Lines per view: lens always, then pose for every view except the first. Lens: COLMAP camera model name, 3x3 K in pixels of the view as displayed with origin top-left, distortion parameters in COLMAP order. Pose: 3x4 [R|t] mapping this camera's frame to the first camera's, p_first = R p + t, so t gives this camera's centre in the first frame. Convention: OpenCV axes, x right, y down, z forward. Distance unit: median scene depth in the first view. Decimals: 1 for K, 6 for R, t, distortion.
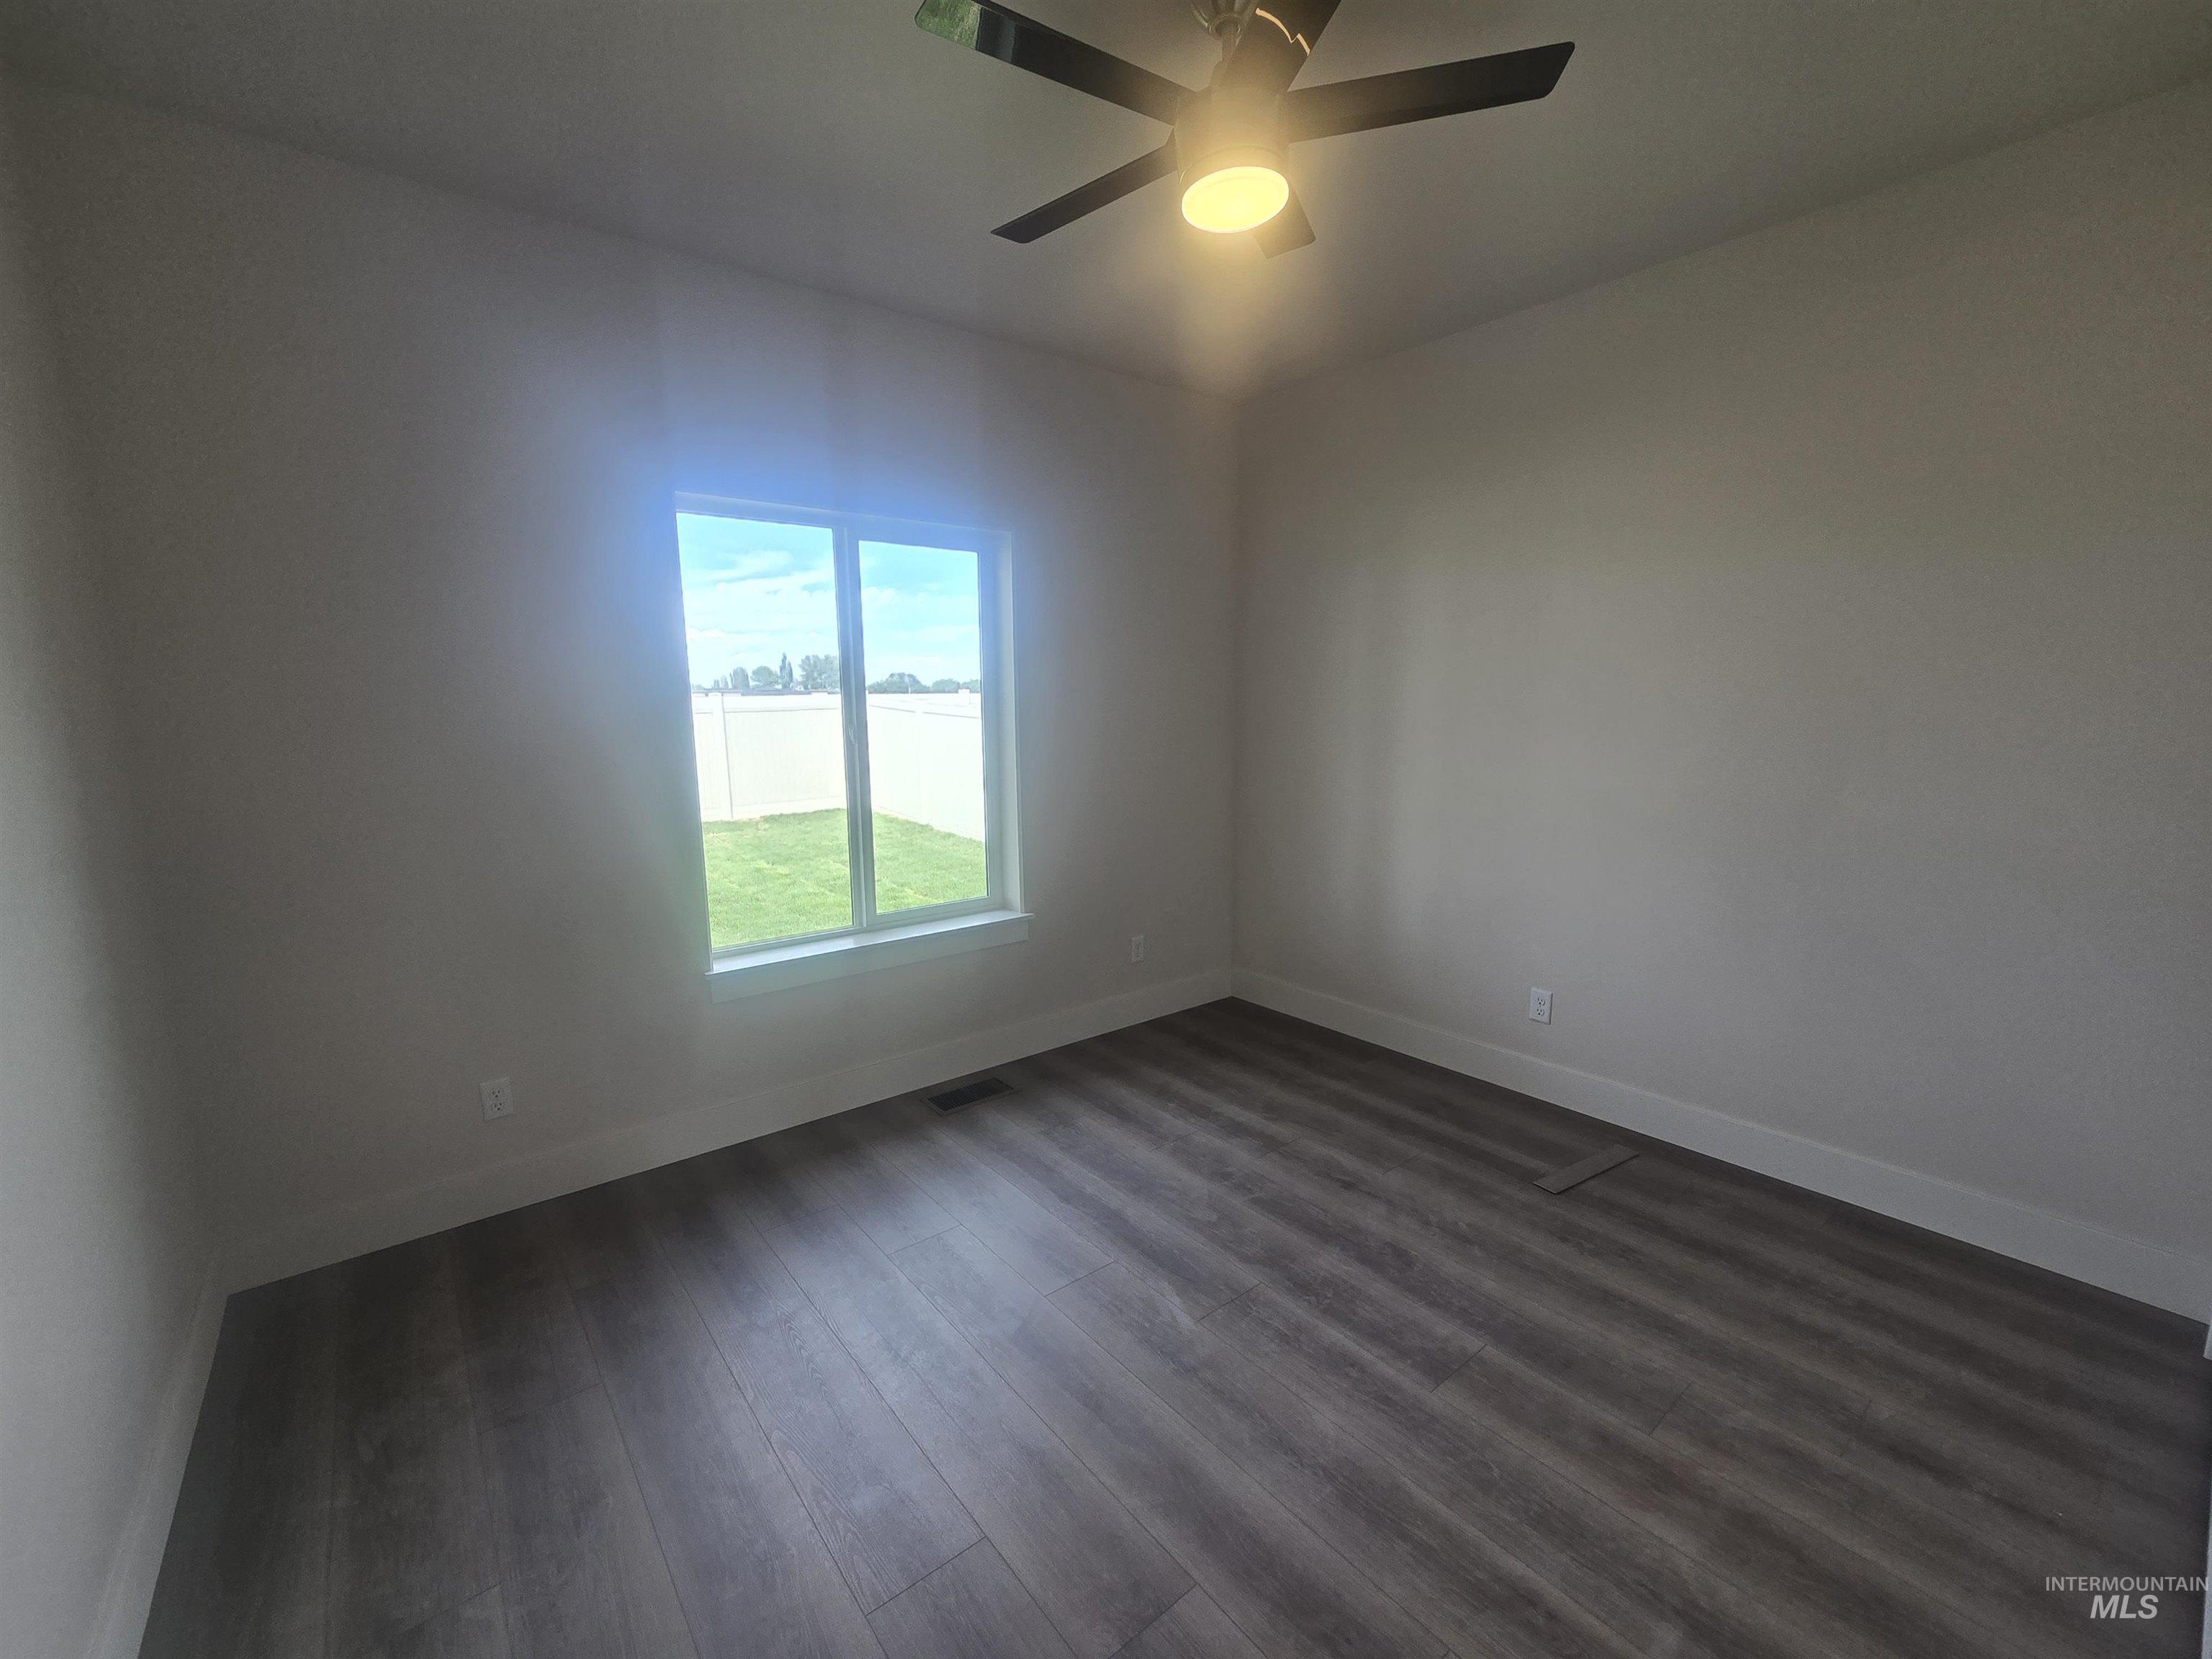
lens RADIAL K [[905.6, 0, 1098.7], [0, 905.6, 838.8], [0, 0, 1]] dist [-0.001261, -0.000491]
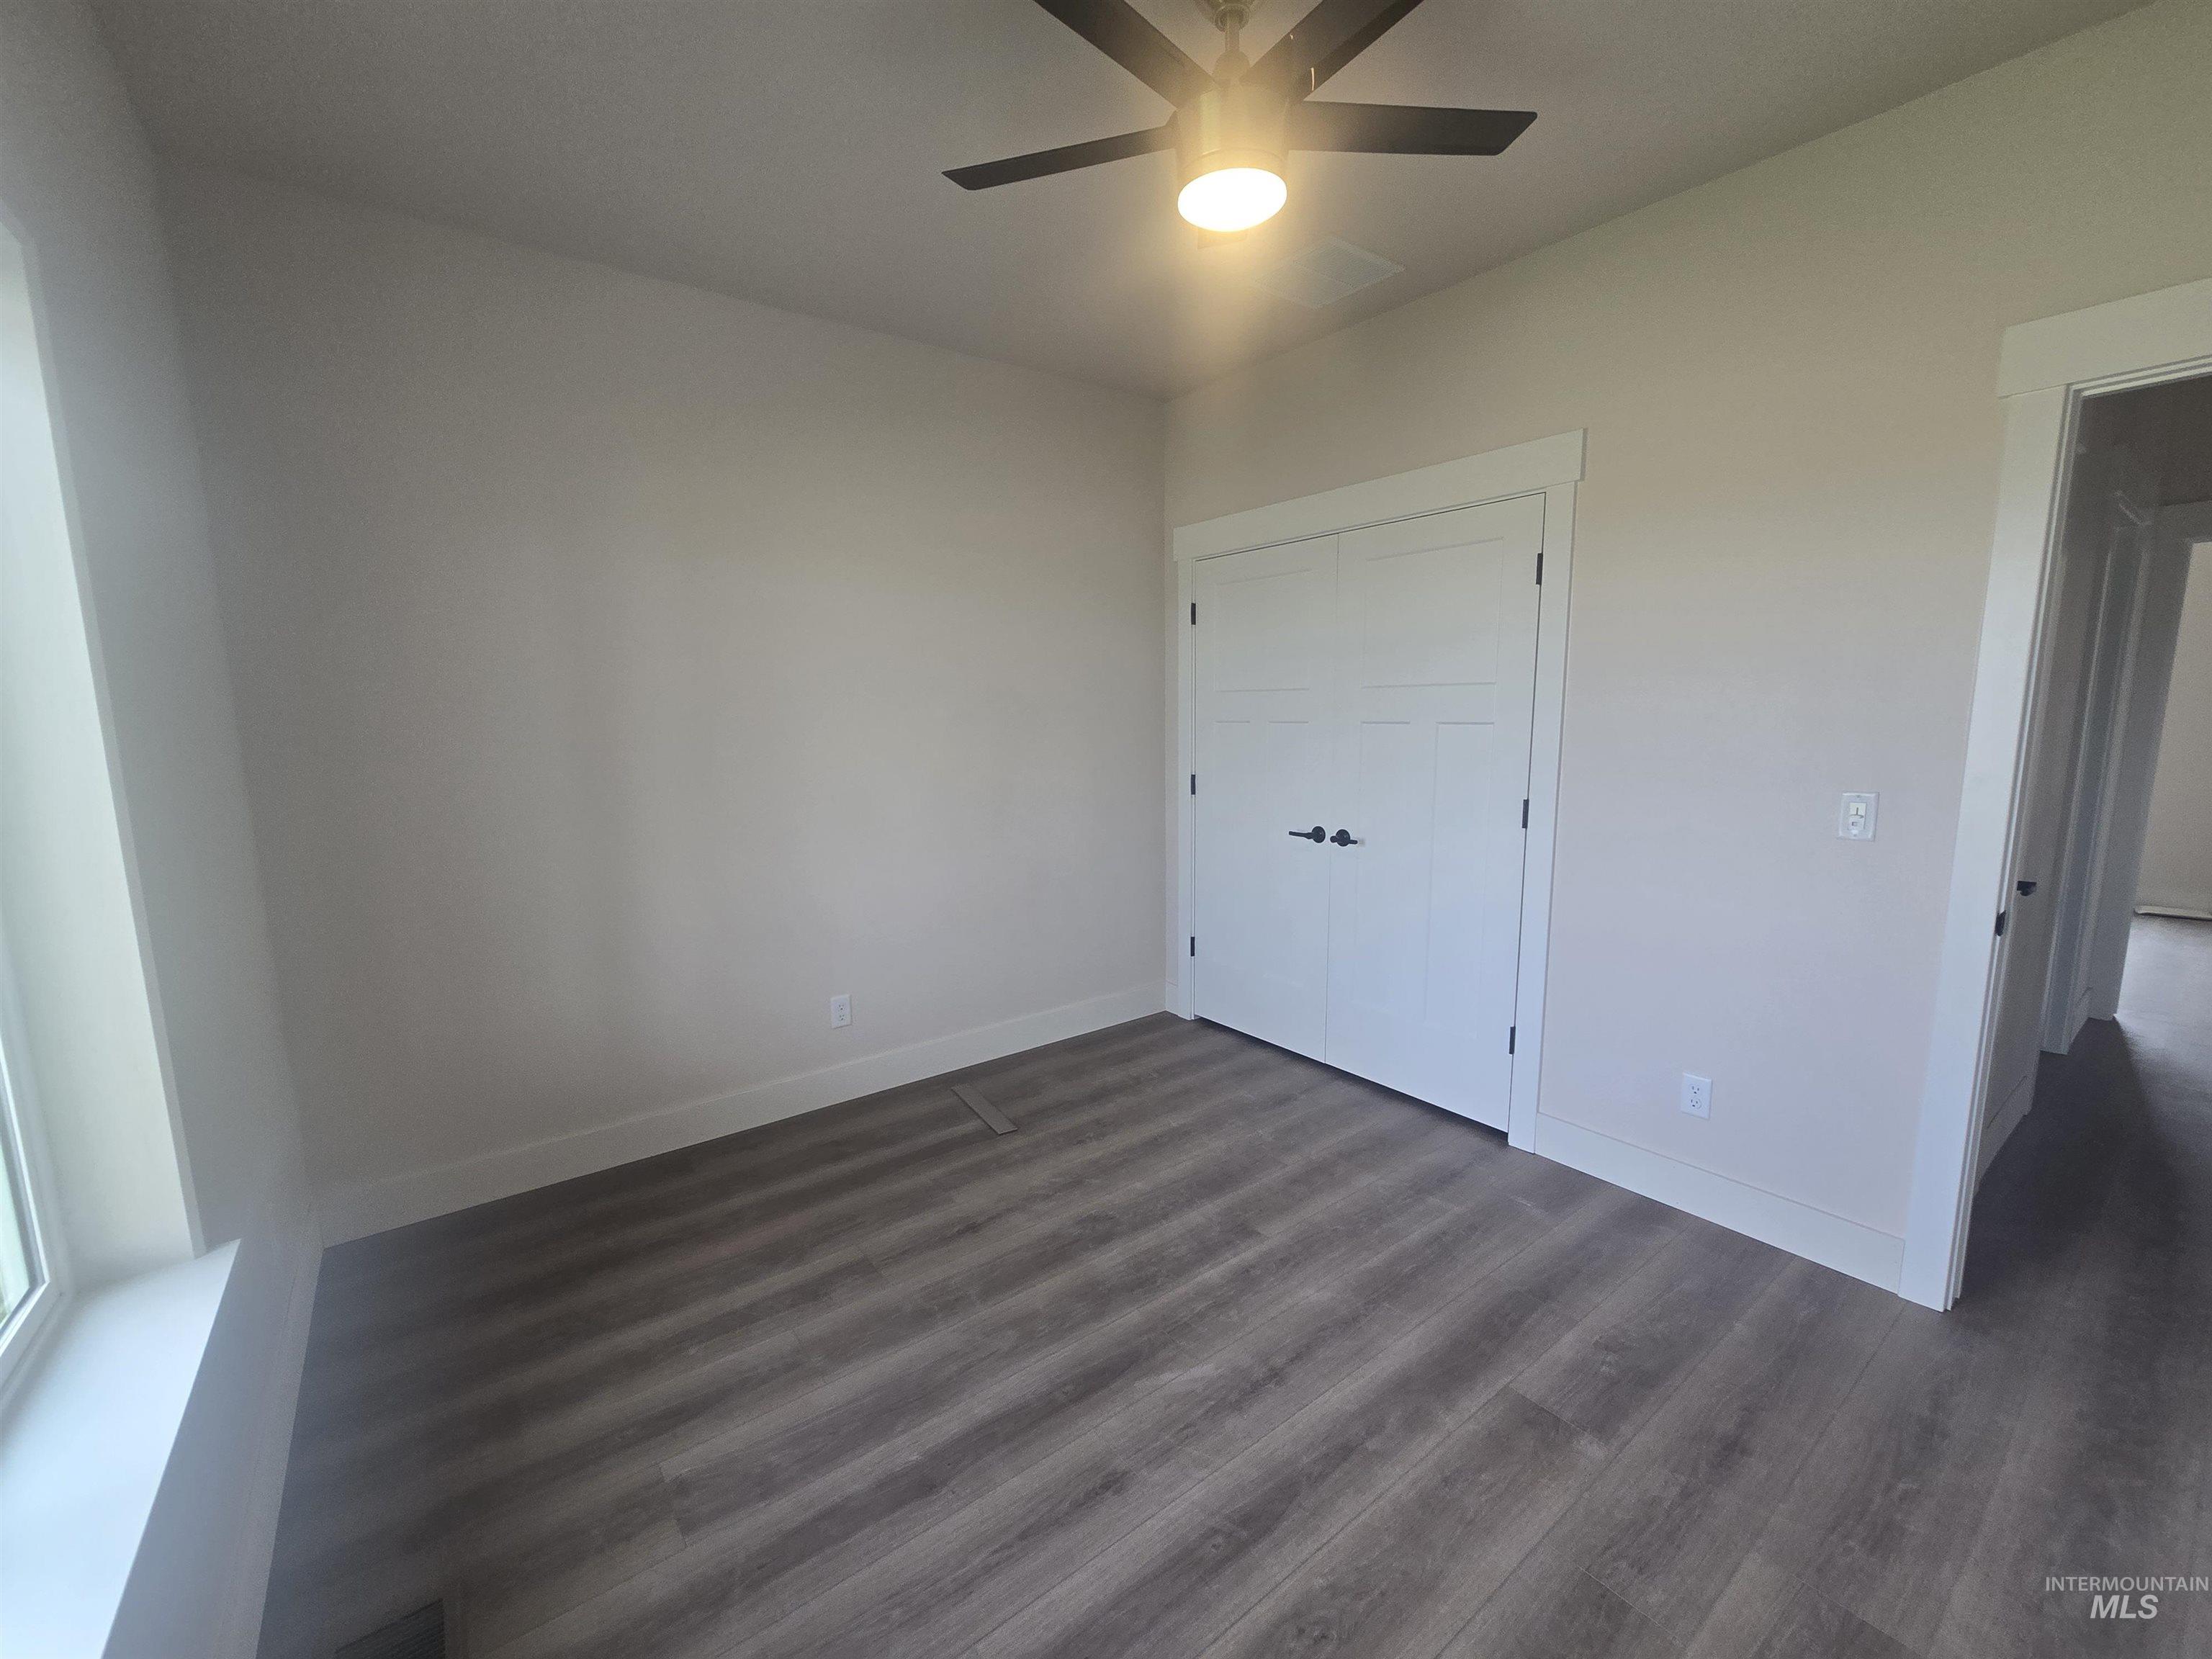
lens RADIAL K [[905.6, 0, 1098.7], [0, 905.6, 838.8], [0, 0, 1]] dist [-0.001261, -0.000491]
pose [[0.020817, -0.136185, 0.990465, -0.629881], [0.166653, 0.977292, 0.130871, -0.116478], [-0.985796, 0.162339, 0.043040, 0.819862]]
